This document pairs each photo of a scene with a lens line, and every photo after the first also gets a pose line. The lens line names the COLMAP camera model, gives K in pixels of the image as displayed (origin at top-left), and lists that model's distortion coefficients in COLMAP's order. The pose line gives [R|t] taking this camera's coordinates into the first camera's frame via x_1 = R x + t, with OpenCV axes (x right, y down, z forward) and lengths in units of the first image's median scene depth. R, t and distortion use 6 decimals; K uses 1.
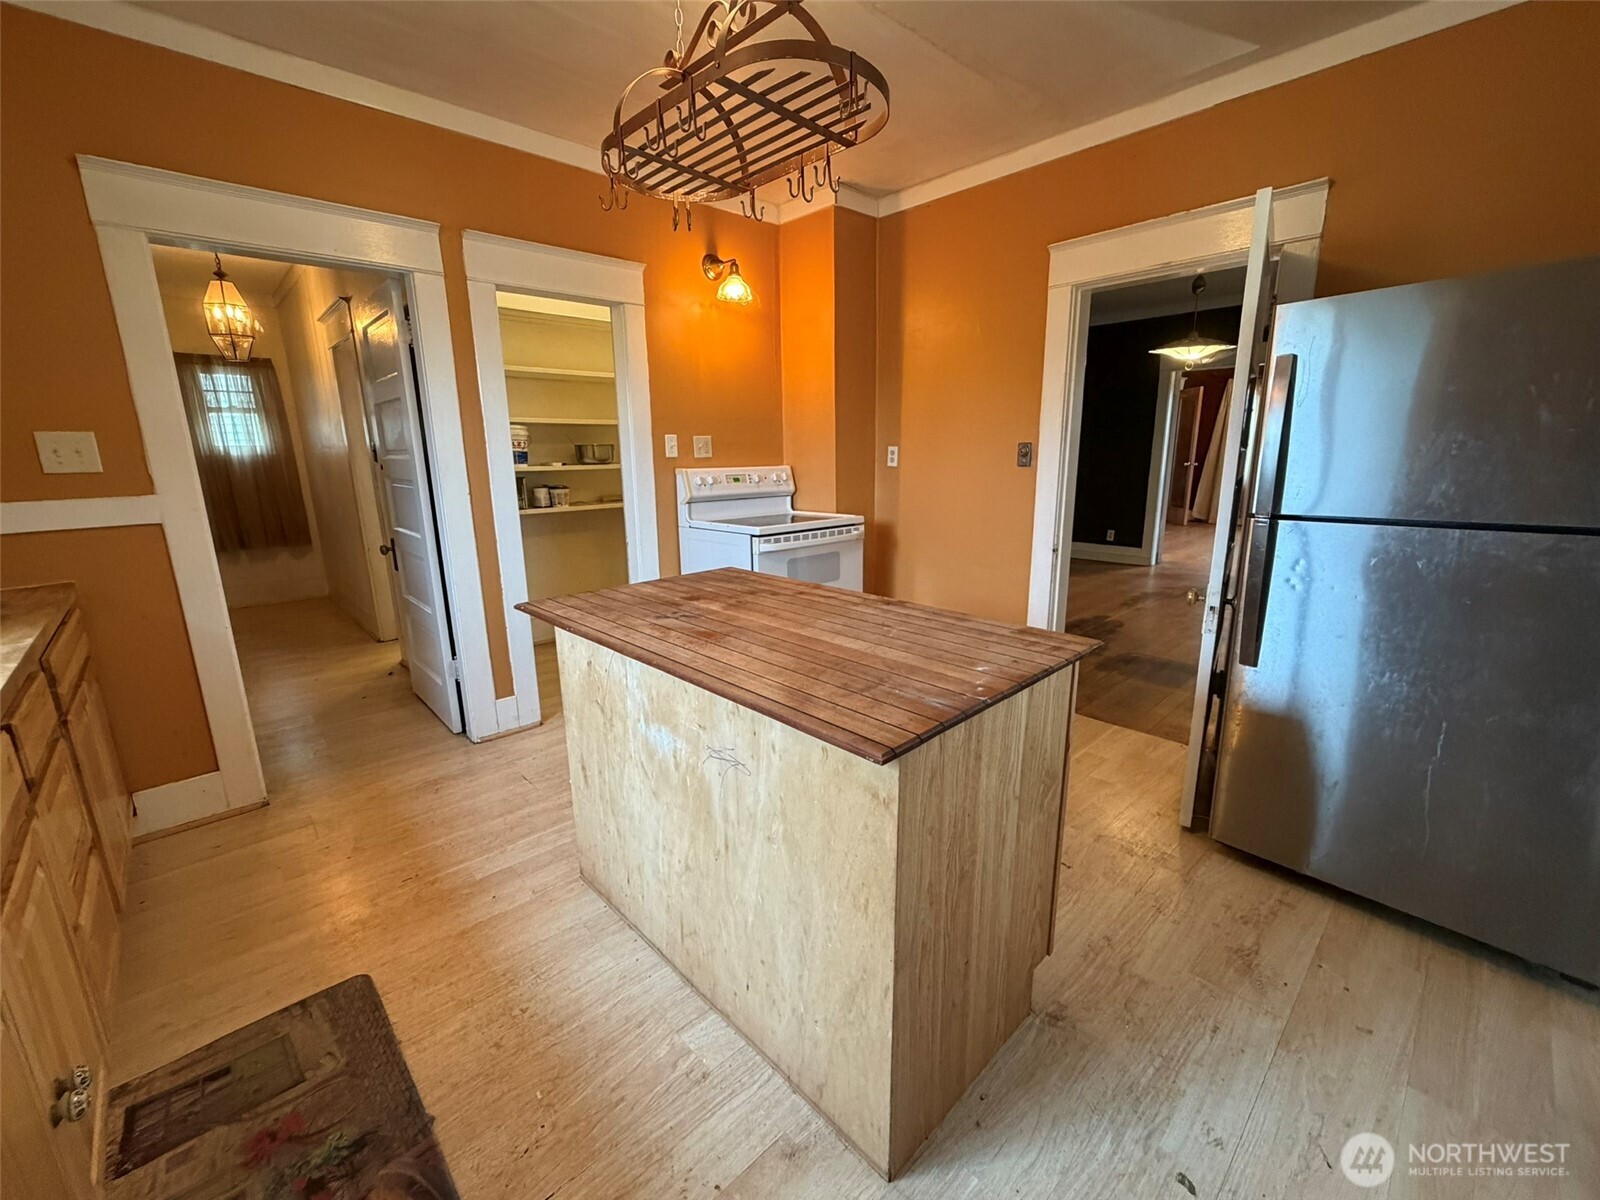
lens RADIAL K [[655.5, 0, 800.8], [0, 655.5, 598.4], [0, 0, 1]] dist [-0.000272, -0.000344]
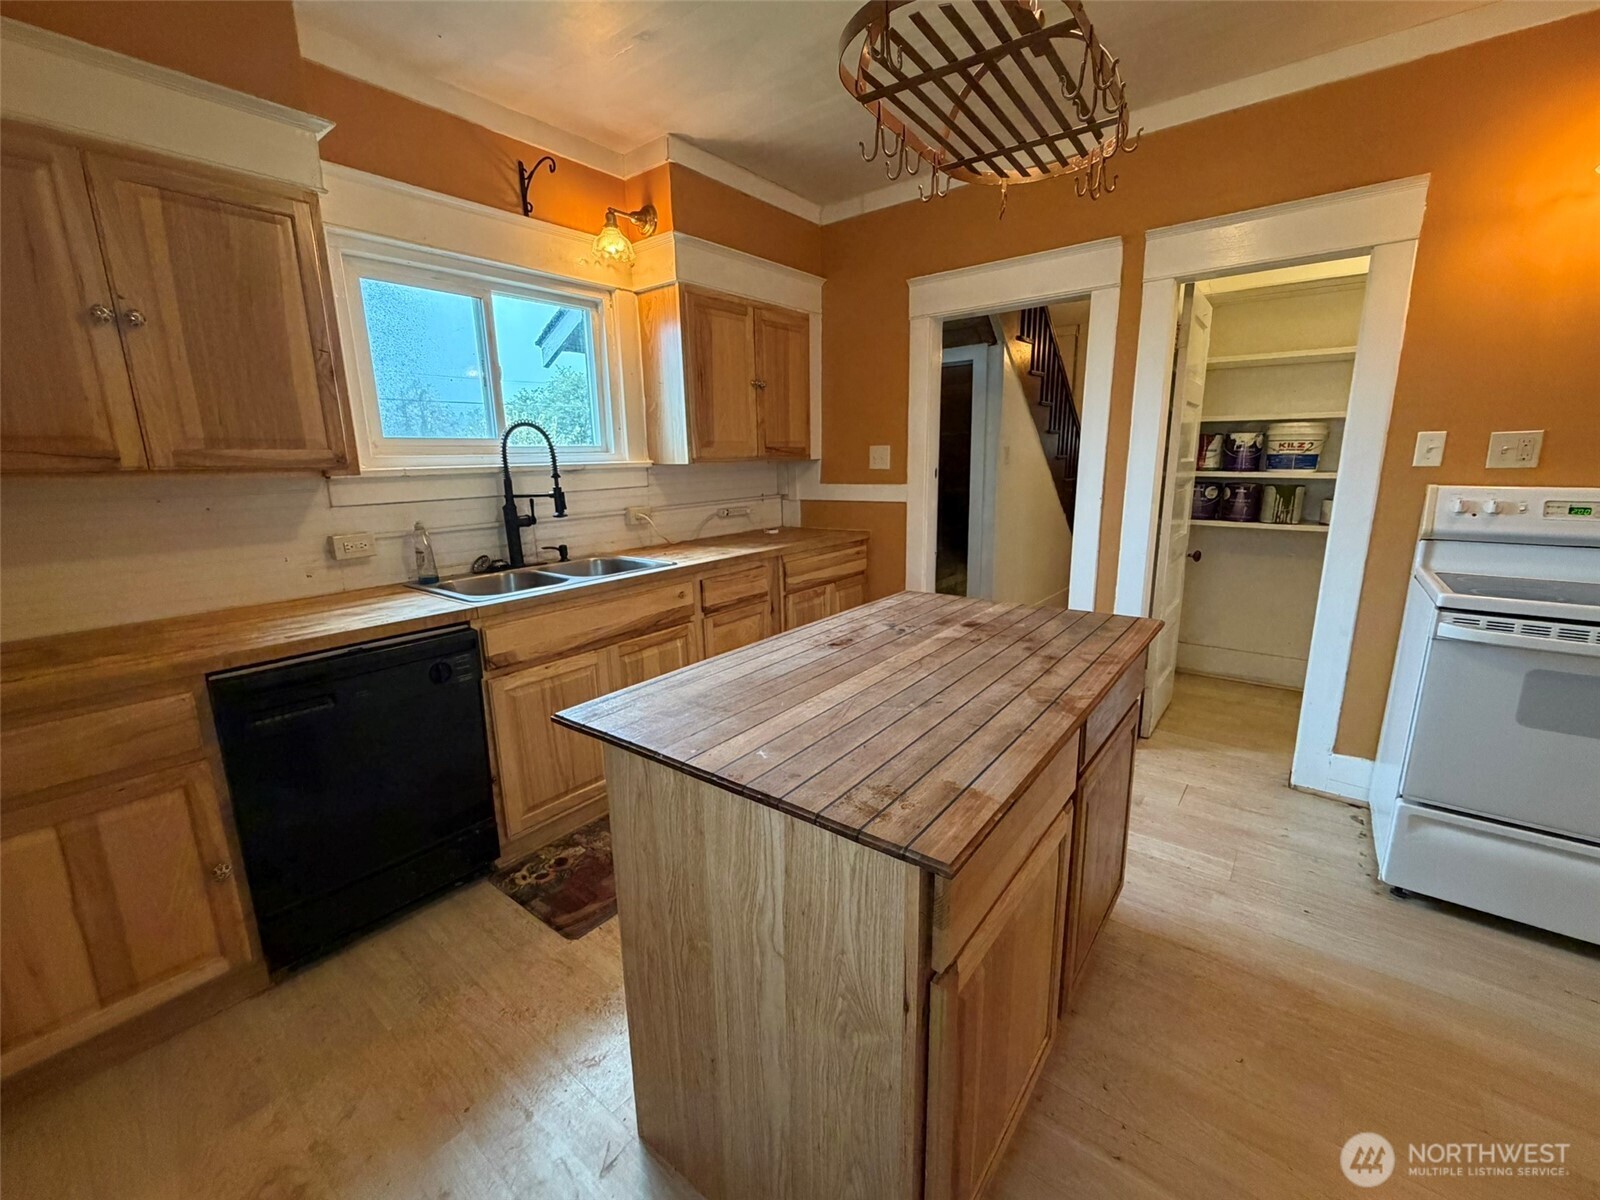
lens RADIAL K [[655.5, 0, 800.8], [0, 655.5, 598.4], [0, 0, 1]] dist [-0.000272, -0.000344]
pose [[0.148750, 0.217691, -0.964616, 0.833775], [-0.207929, 0.960546, 0.184708, -0.190560], [0.966767, 0.173097, 0.188146, 0.714960]]
